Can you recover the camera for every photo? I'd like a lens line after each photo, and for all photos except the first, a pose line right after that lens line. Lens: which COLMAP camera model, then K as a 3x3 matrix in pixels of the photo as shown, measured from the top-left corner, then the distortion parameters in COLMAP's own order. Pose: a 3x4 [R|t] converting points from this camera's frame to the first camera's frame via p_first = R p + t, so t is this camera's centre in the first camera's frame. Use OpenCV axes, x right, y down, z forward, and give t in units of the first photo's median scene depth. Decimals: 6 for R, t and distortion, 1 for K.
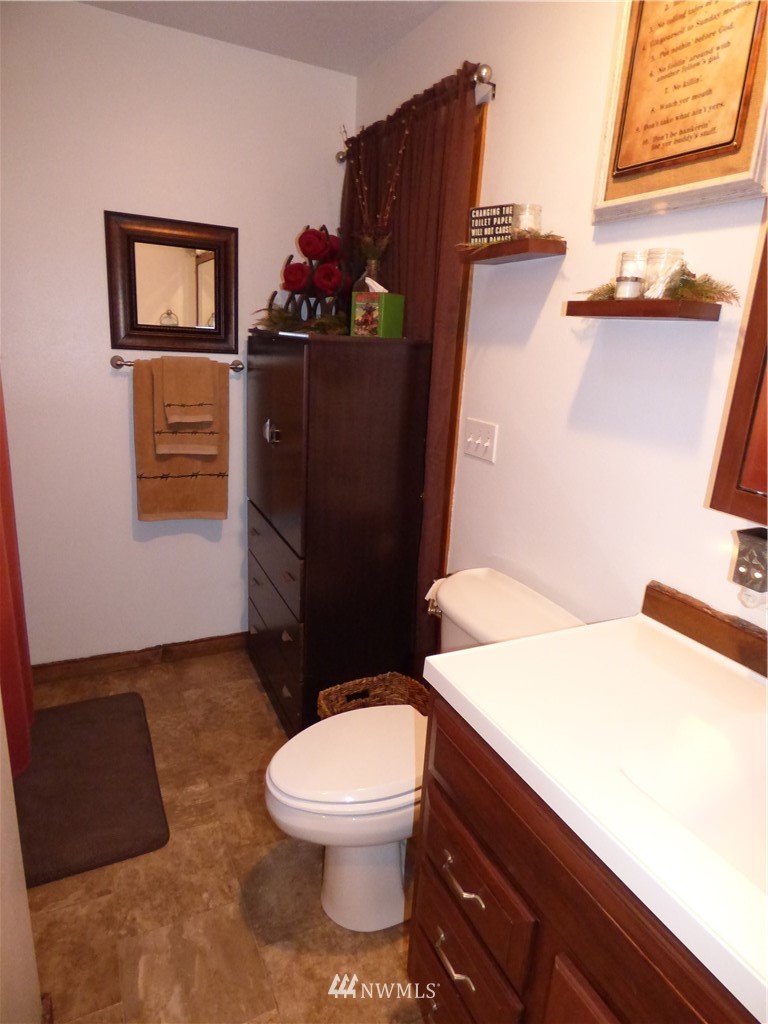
lens RADIAL K [[625.5, 0, 388.5], [0, 625.5, 514.7], [0, 0, 1]] dist [-0.009889, -0.001617]
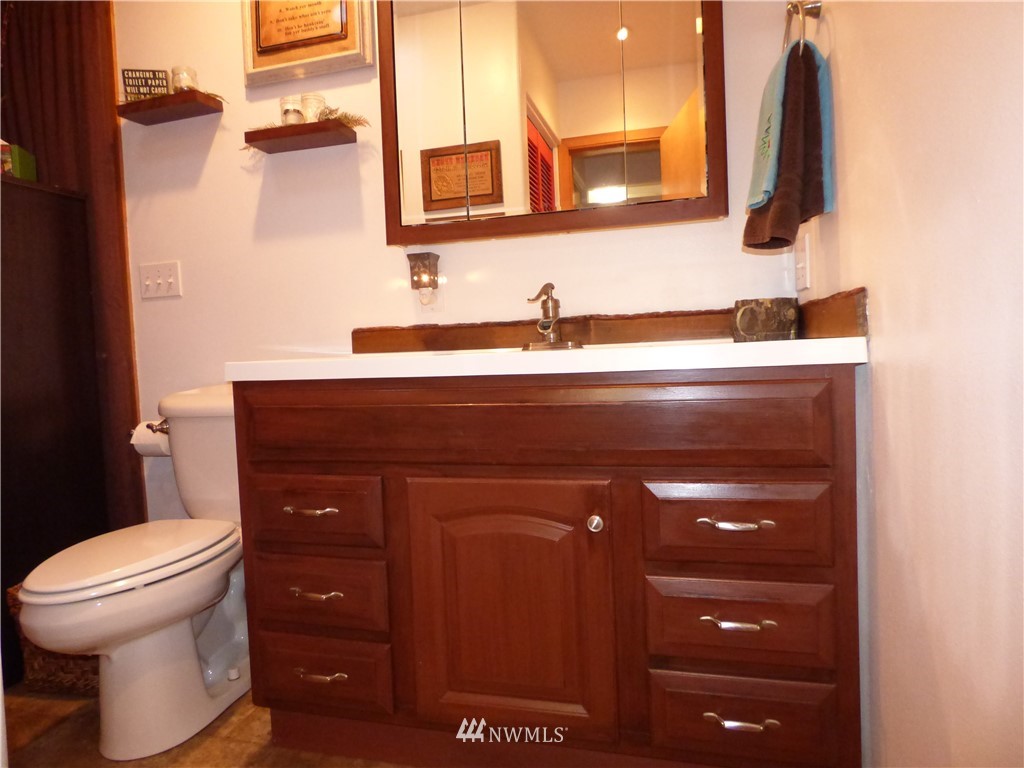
lens RADIAL K [[625.5, 0, 510.8], [0, 625.5, 377.7], [0, 0, 1]] dist [-0.009889, -0.001617]
pose [[0.657247, -0.117175, 0.744511, -0.343775], [0.283345, 0.953788, -0.100023, 0.398279], [-0.698385, 0.276693, 0.660075, -0.099891]]
